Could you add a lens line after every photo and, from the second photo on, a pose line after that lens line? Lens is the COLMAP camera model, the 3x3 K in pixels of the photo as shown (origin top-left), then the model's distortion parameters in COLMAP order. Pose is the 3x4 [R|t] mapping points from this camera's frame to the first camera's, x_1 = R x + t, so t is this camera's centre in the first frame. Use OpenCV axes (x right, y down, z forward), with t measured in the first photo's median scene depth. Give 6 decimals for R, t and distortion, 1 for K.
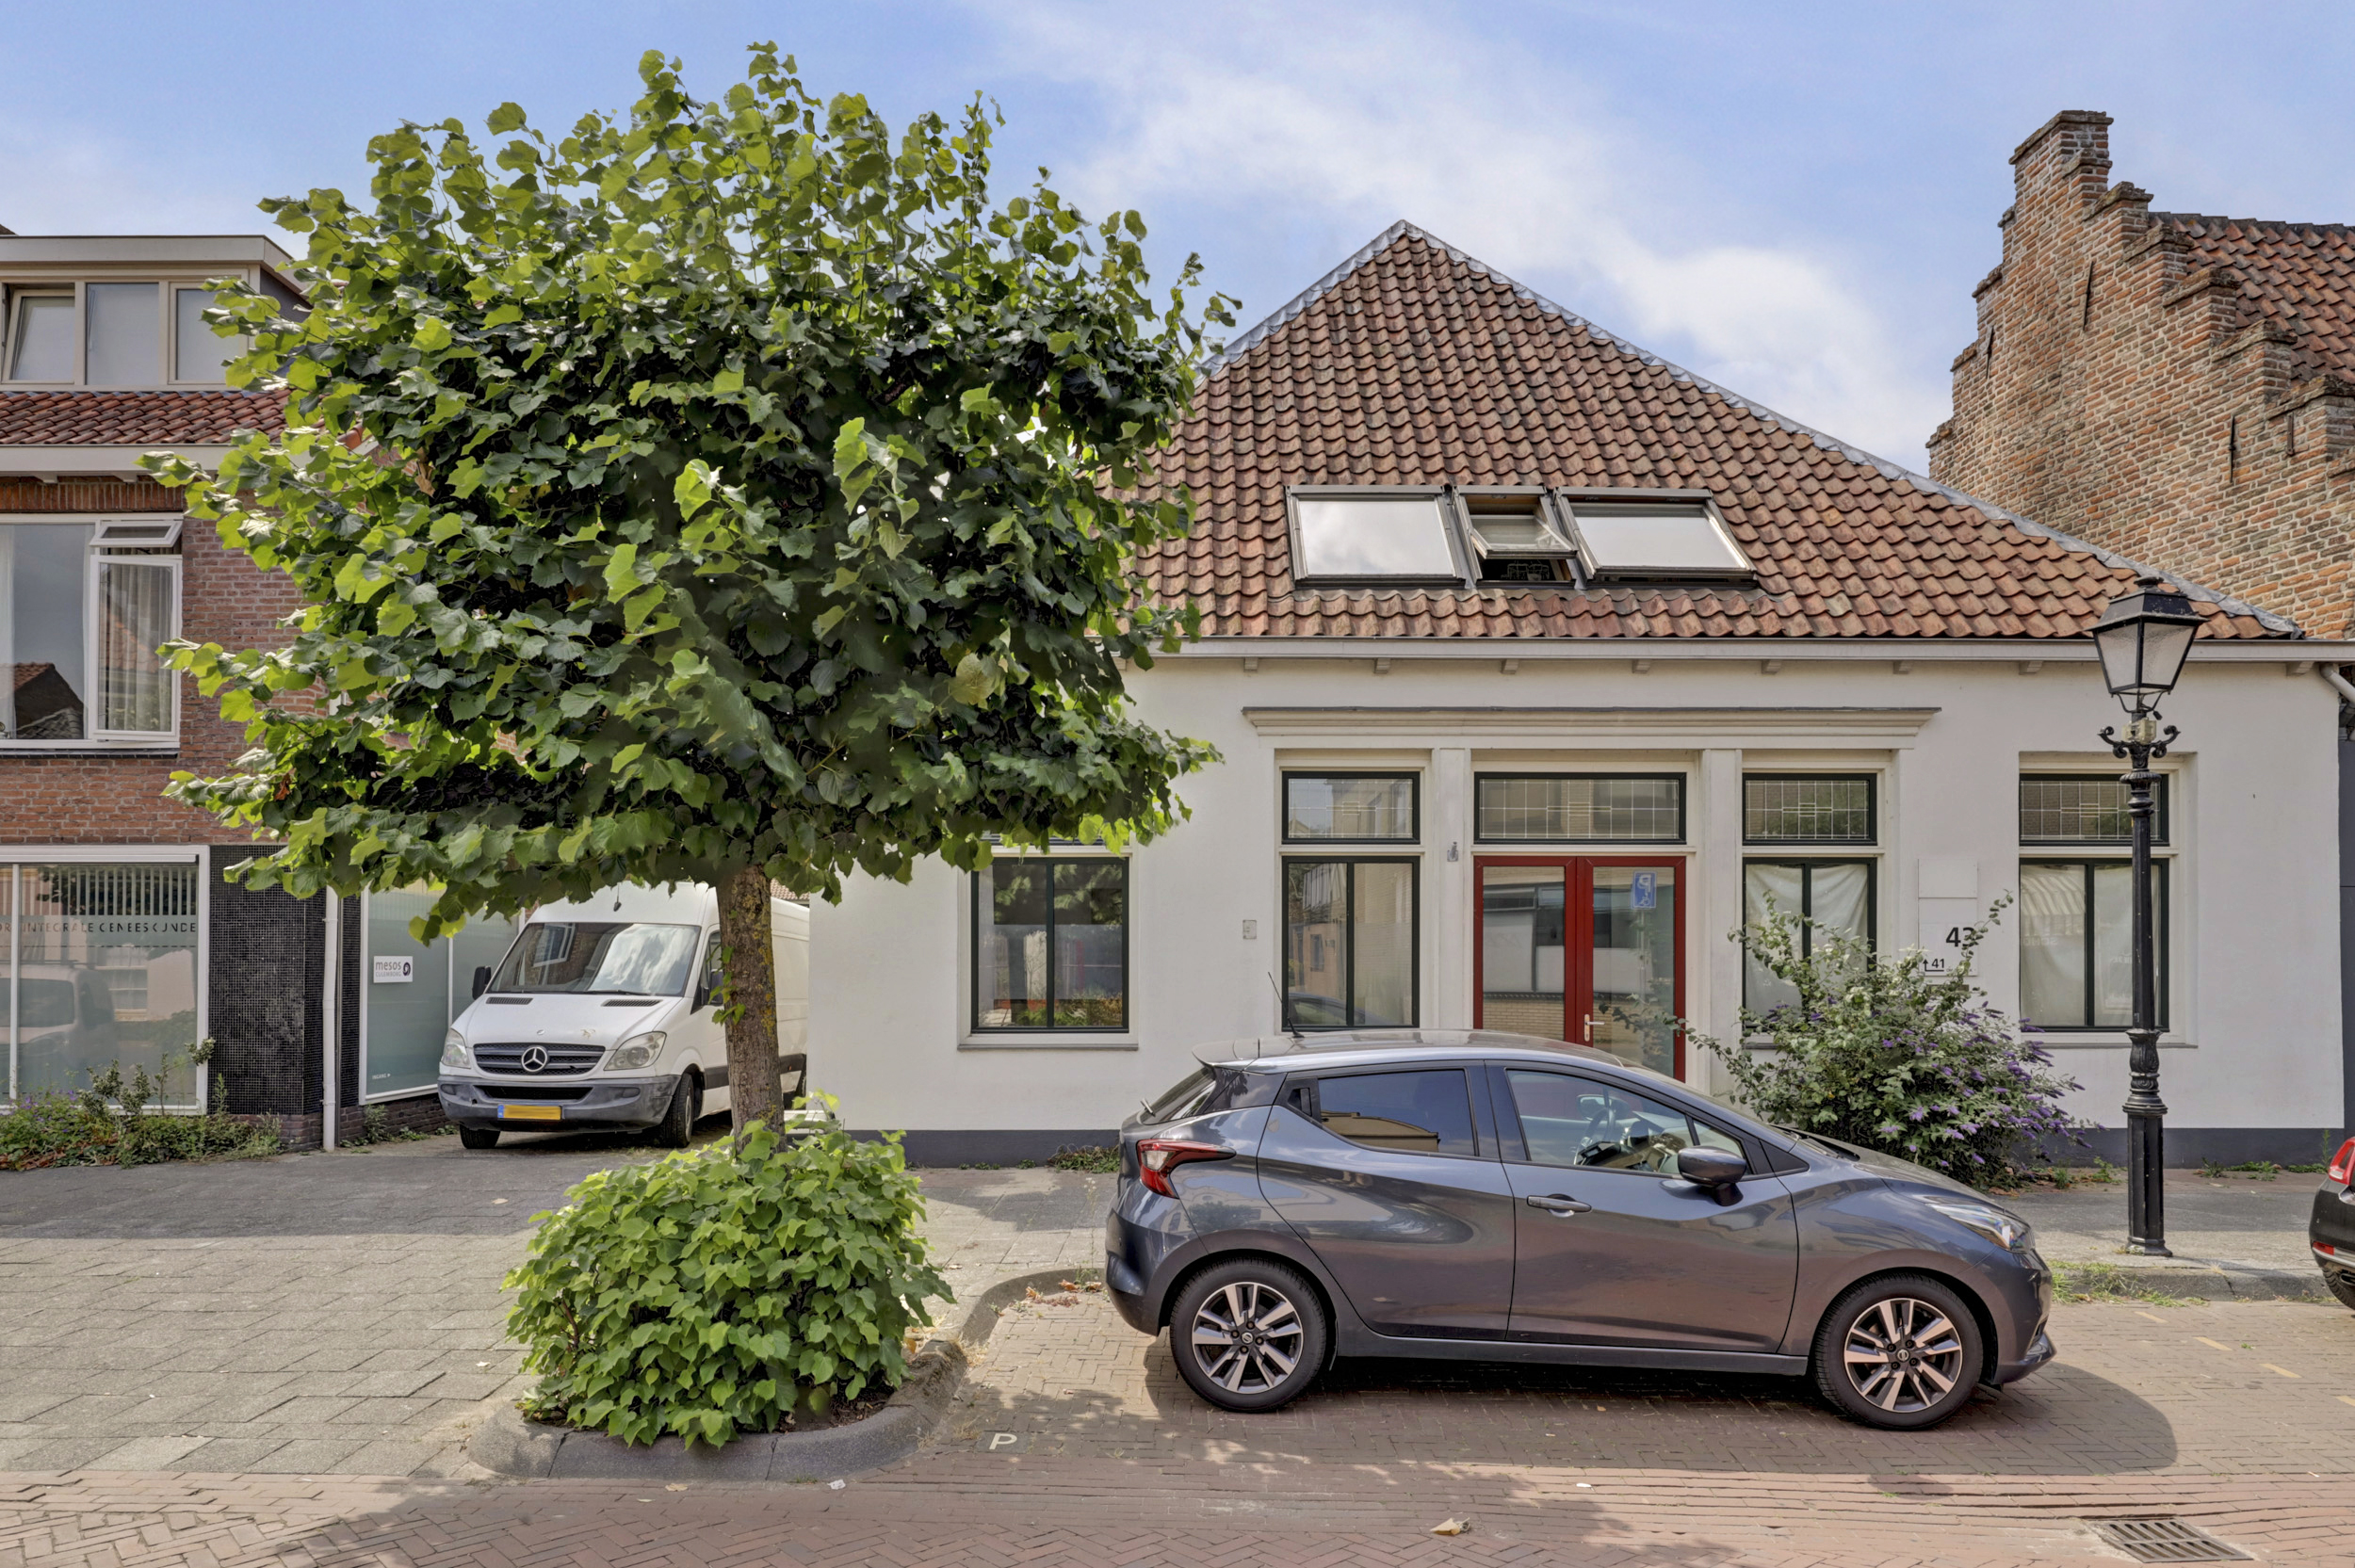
lens RADIAL K [[1433.3, 0, 1256.6], [0, 1433.3, 932.9], [0, 0, 1]] dist [-0.021849, 0.006996]
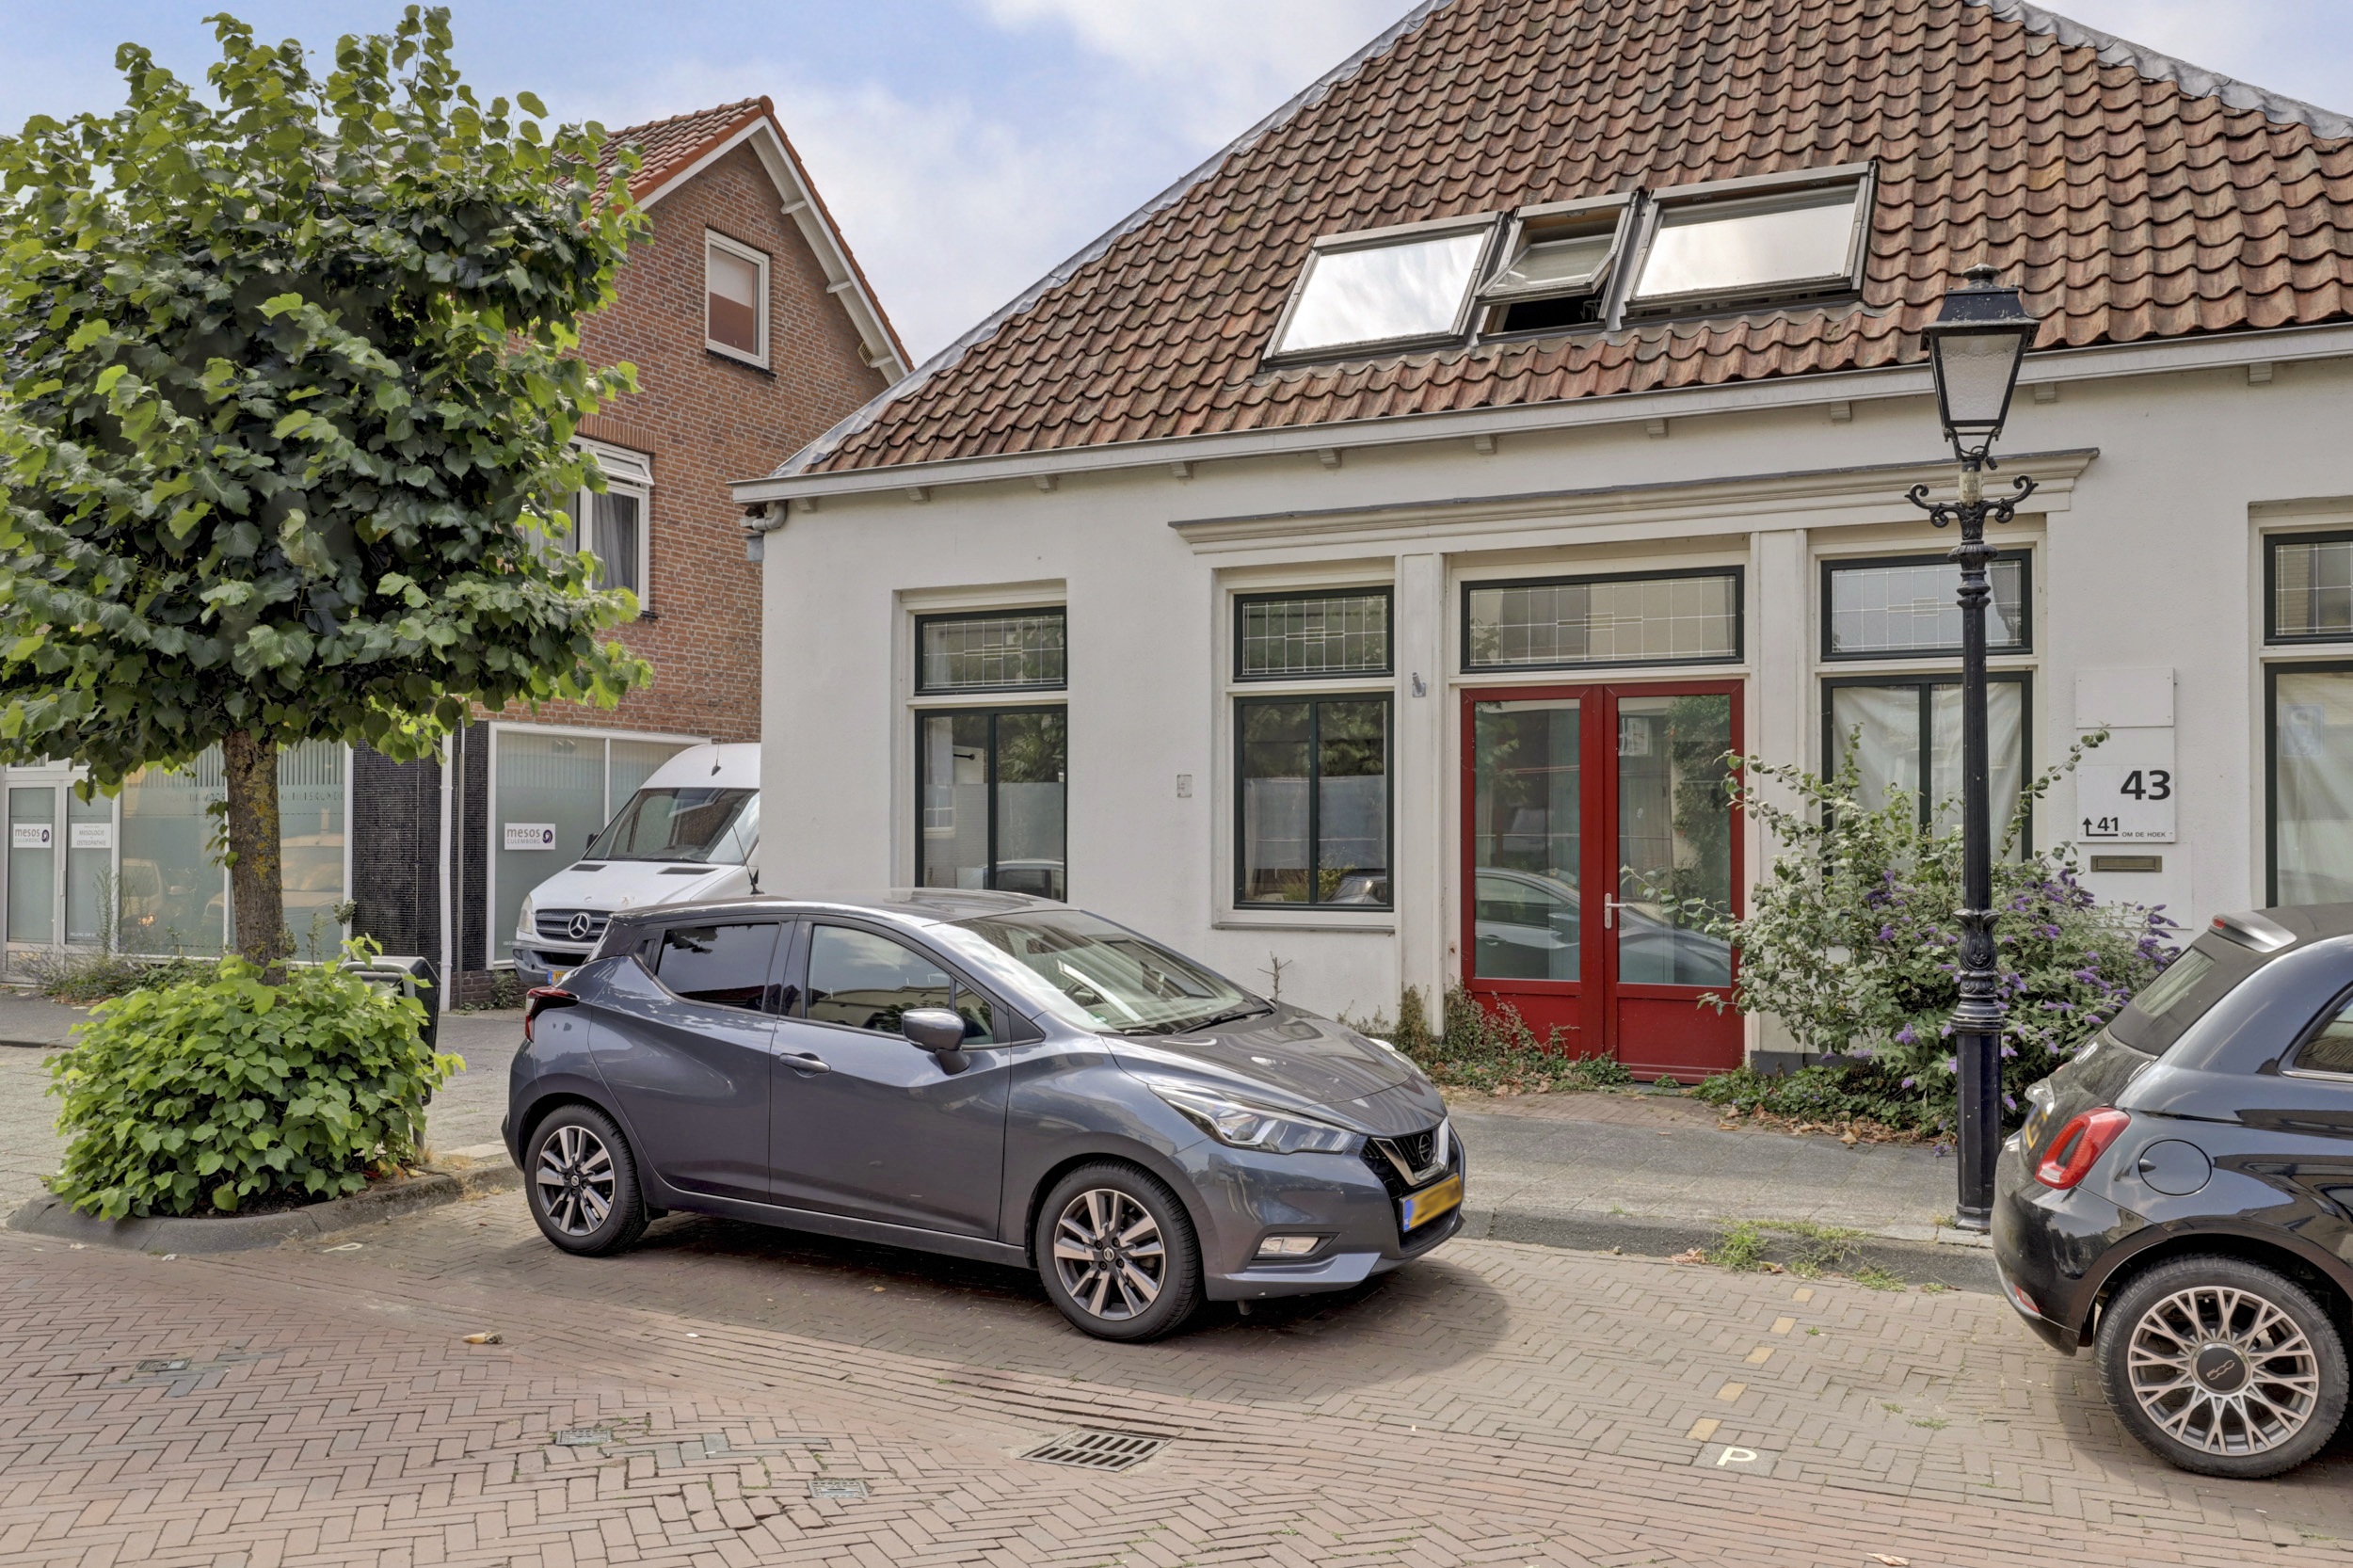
lens RADIAL K [[1899.3, 0, 1115.0], [0, 1899.3, 816.8], [0, 0, 1]] dist [0.001946, -0.019552]
pose [[0.897074, -0.006863, -0.441827, 0.507641], [0.011996, 0.999889, 0.008827, 0.006759], [0.441717, -0.013219, 0.897057, -0.029996]]
